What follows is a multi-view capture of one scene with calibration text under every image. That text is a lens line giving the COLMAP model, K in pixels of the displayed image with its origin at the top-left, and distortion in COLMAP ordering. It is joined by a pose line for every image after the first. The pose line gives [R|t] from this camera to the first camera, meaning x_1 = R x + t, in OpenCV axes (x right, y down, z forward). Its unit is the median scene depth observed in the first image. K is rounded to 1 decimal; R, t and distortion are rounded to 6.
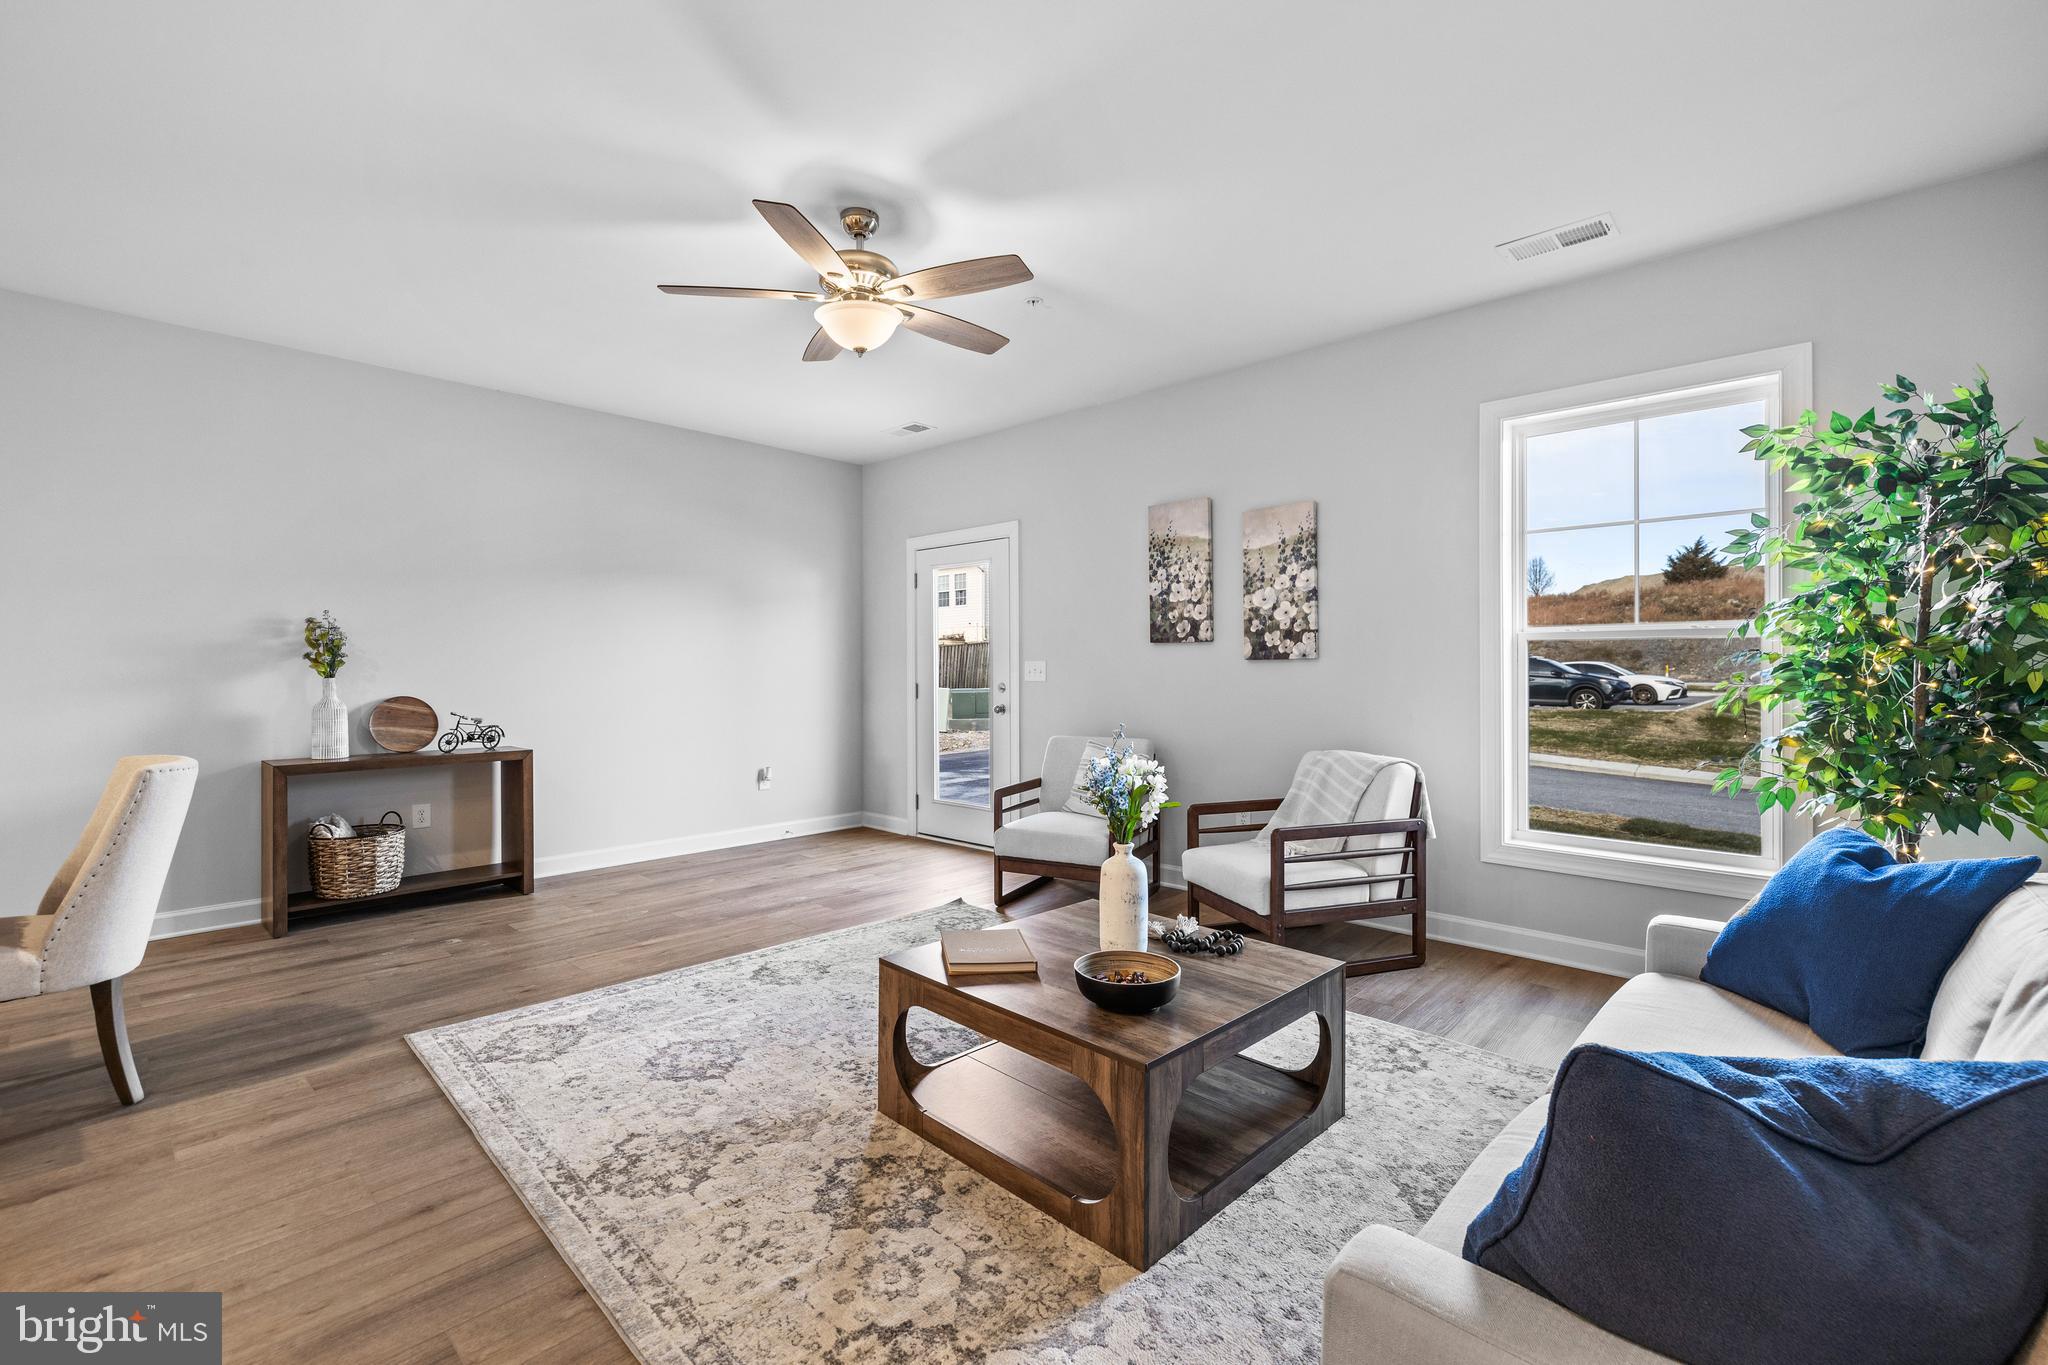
lens RADIAL K [[874.1, 0, 1014.8], [0, 874.1, 679.4], [0, 0, 1]] dist [0.003330, 0.000043]
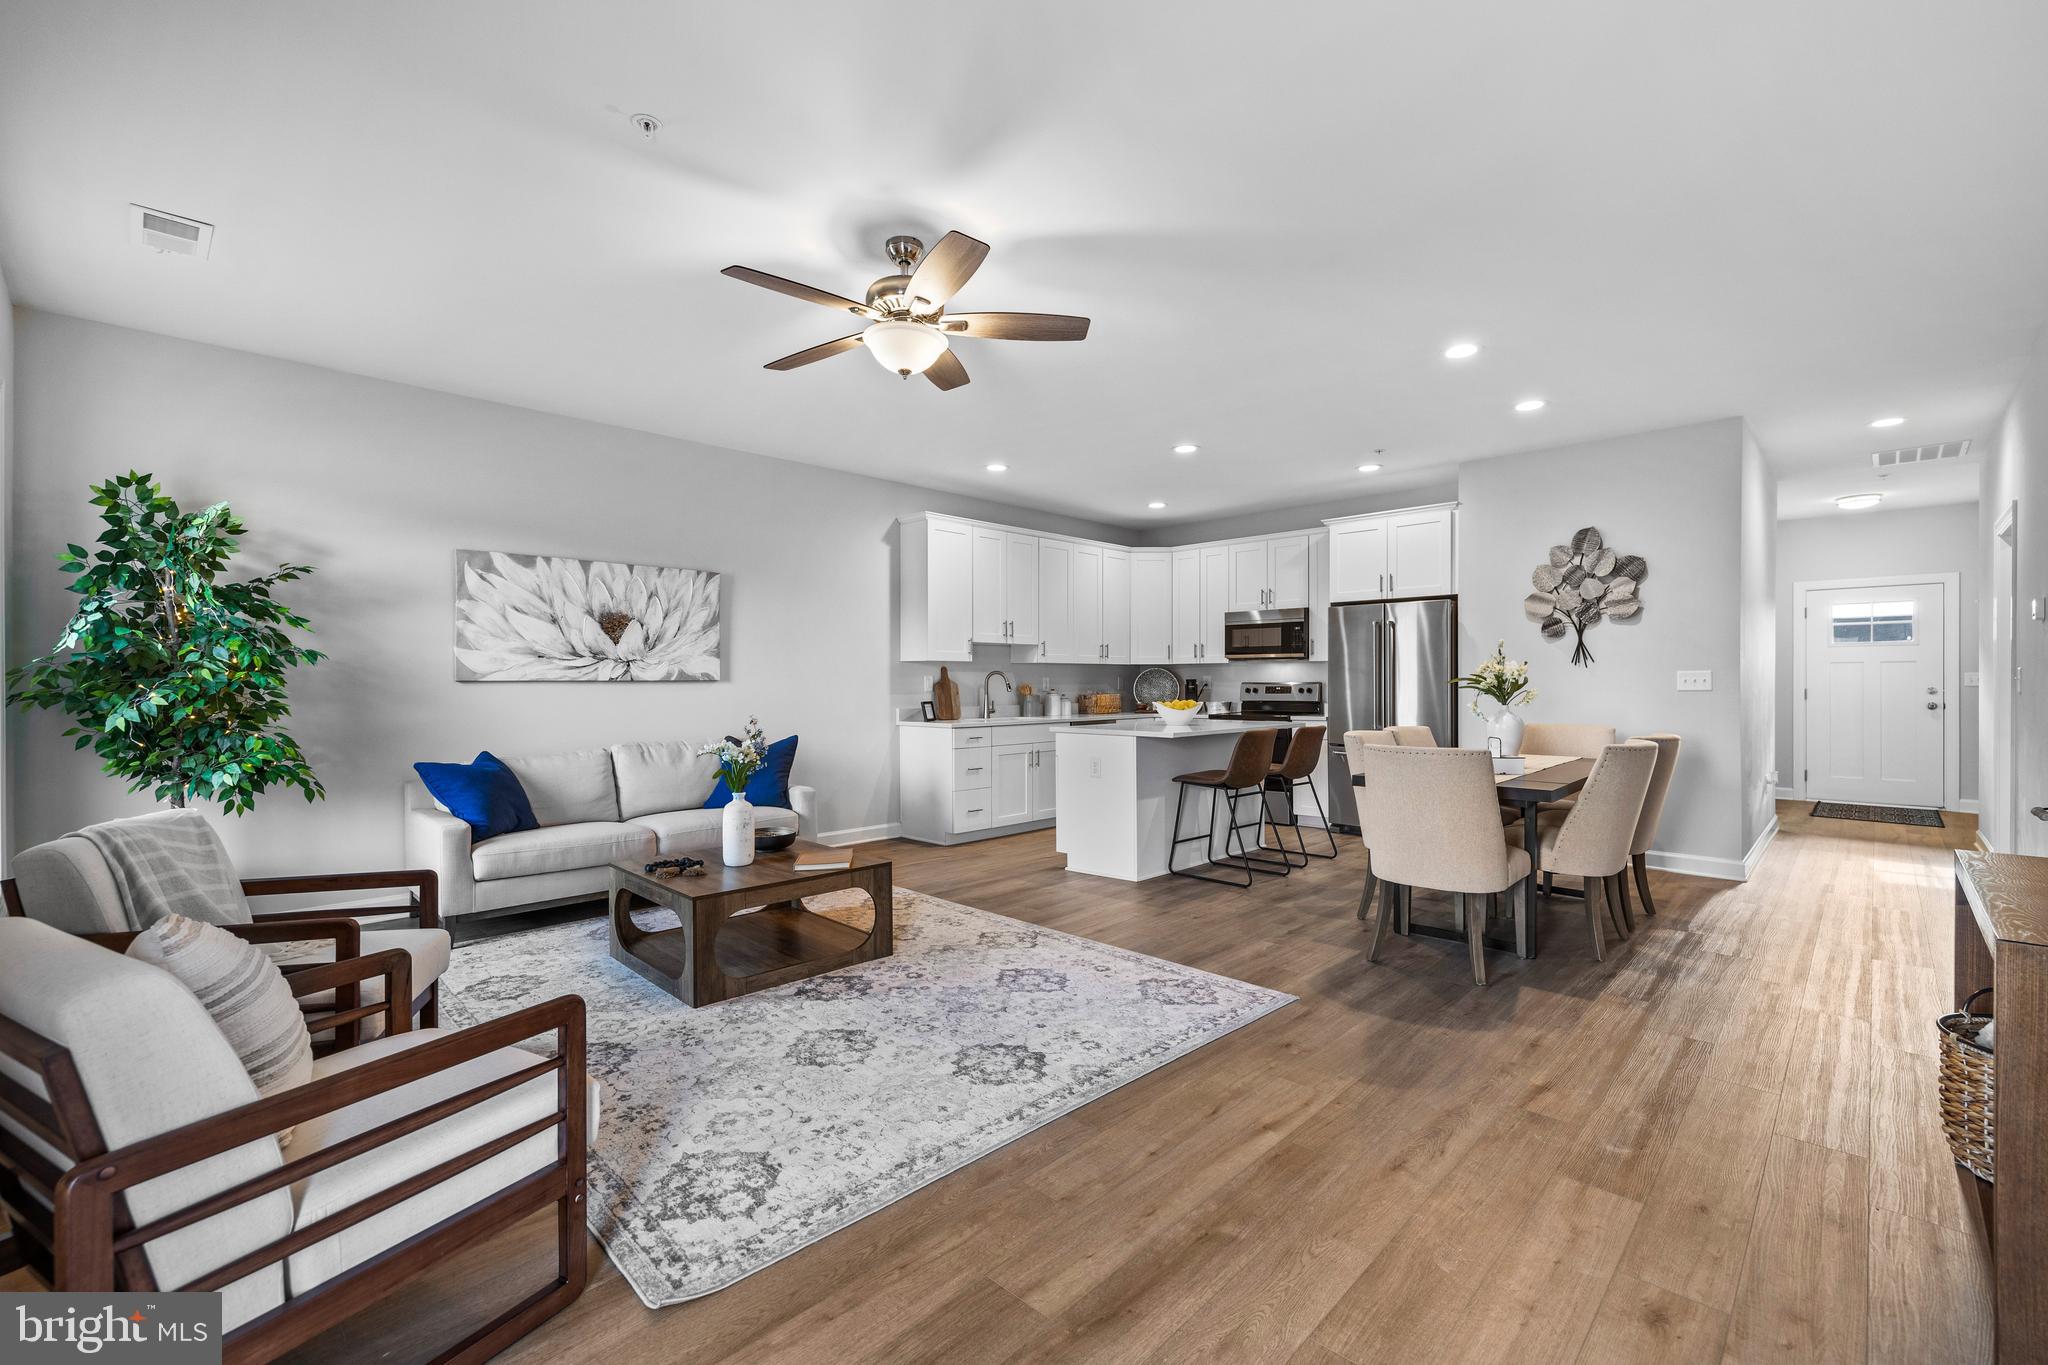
lens RADIAL K [[874.1, 0, 1019.0], [0, 874.1, 682.2], [0, 0, 1]] dist [0.003330, 0.000043]
pose [[-0.999801, 0.004560, 0.019418, -0.233738], [0.004790, 0.999919, 0.011785, -0.016833], [-0.019363, 0.011876, -0.999742, 1.439106]]
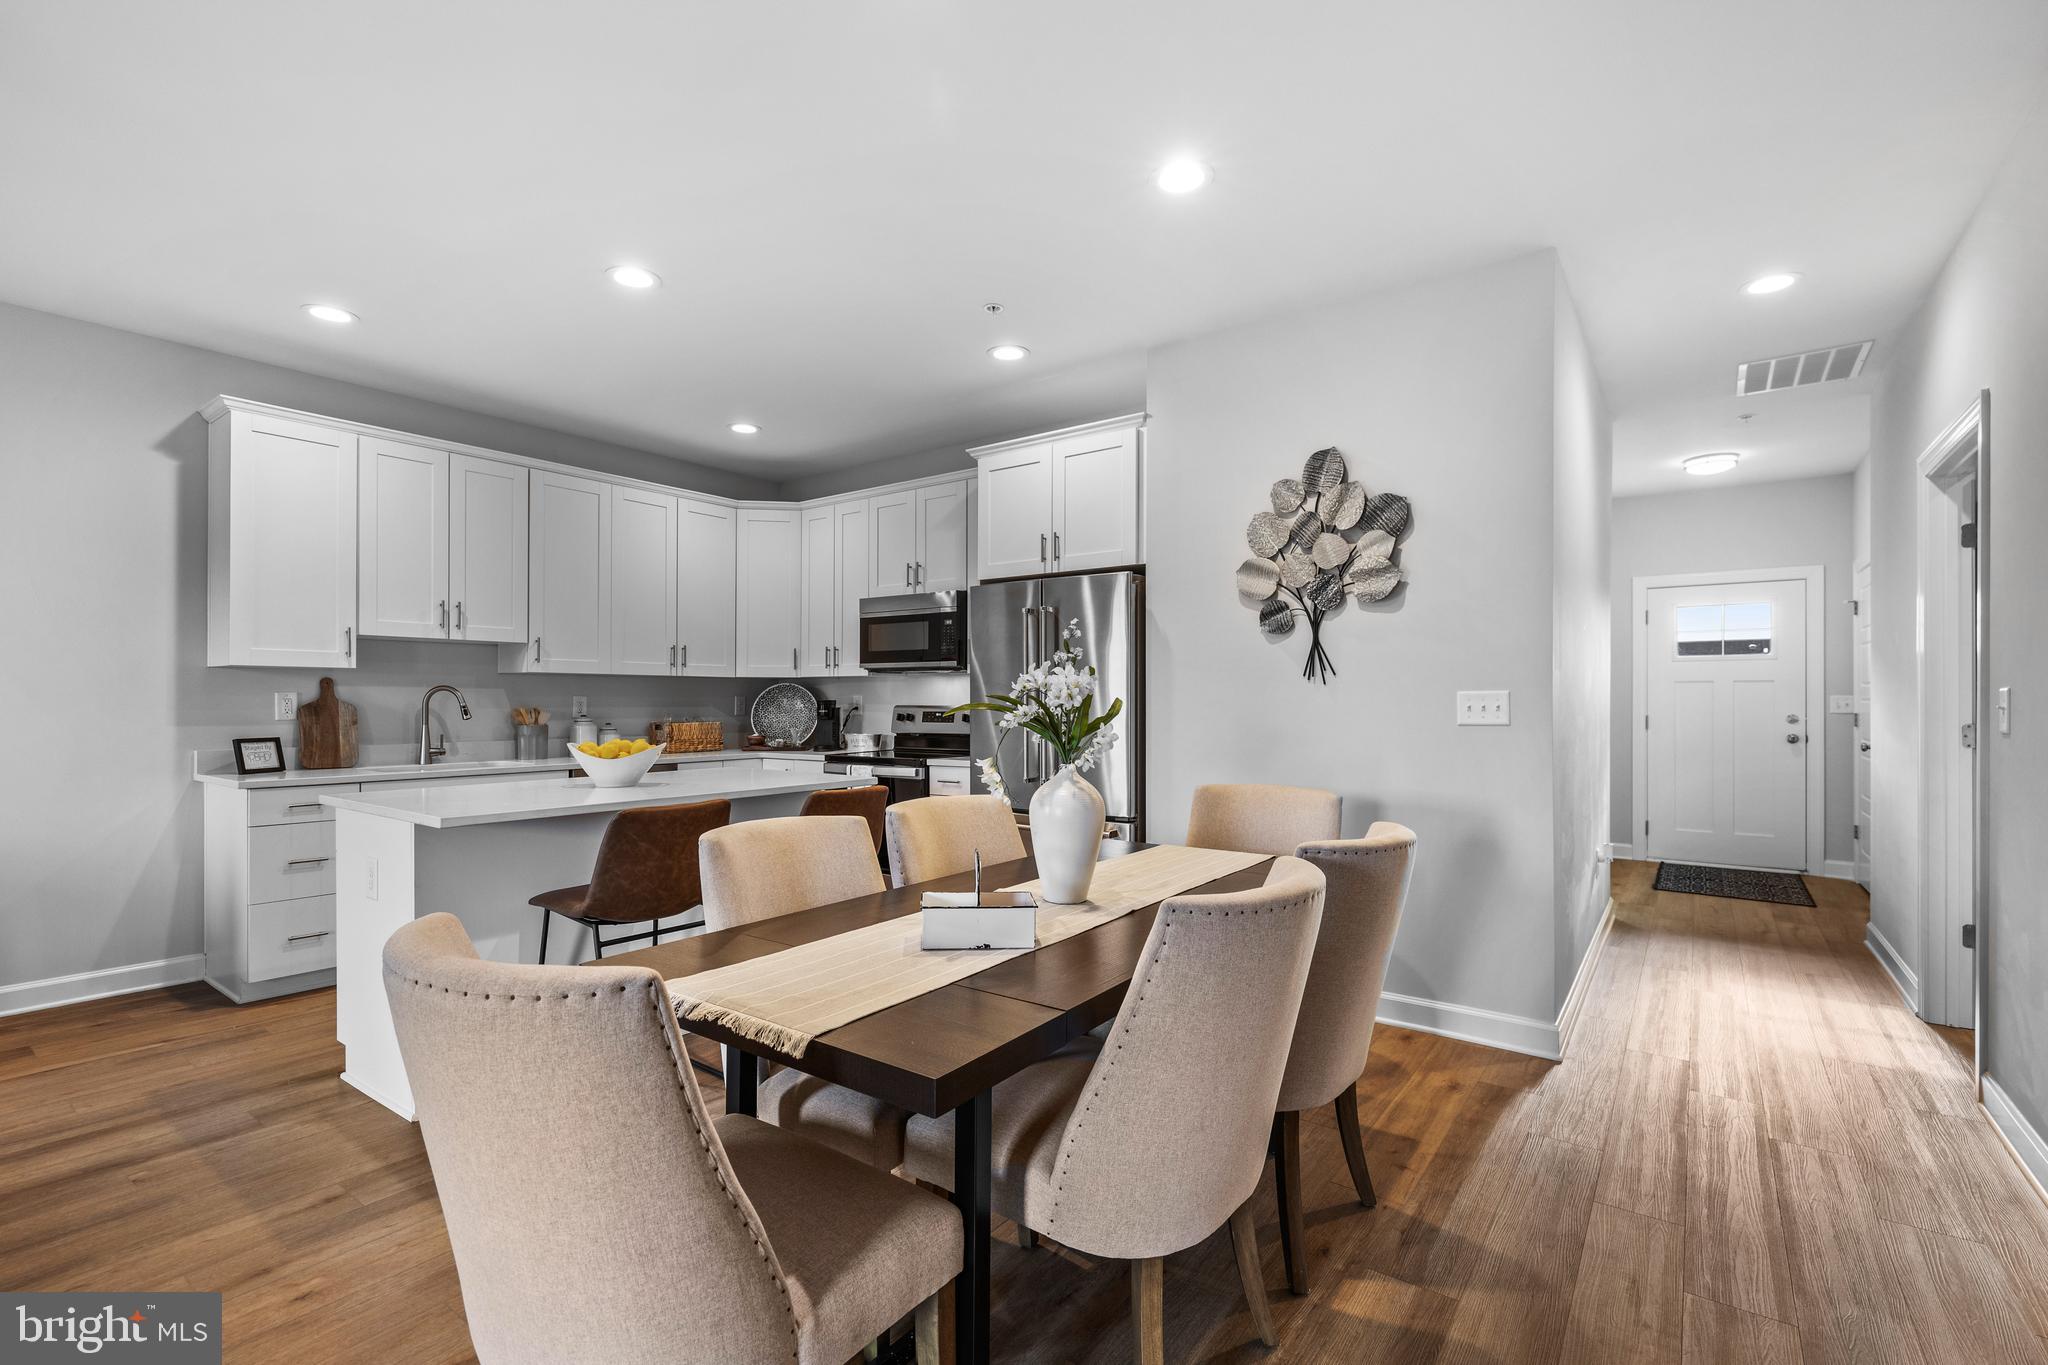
lens RADIAL K [[917.8, 0, 1019.3], [0, 917.8, 695.7], [0, 0, 1]] dist [-0.010510, 0.001223]
pose [[-0.993385, -0.000260, -0.114827, -0.711130], [-0.000976, 0.999980, 0.006175, -0.013838], [0.114824, 0.006246, -0.993366, 0.871267]]
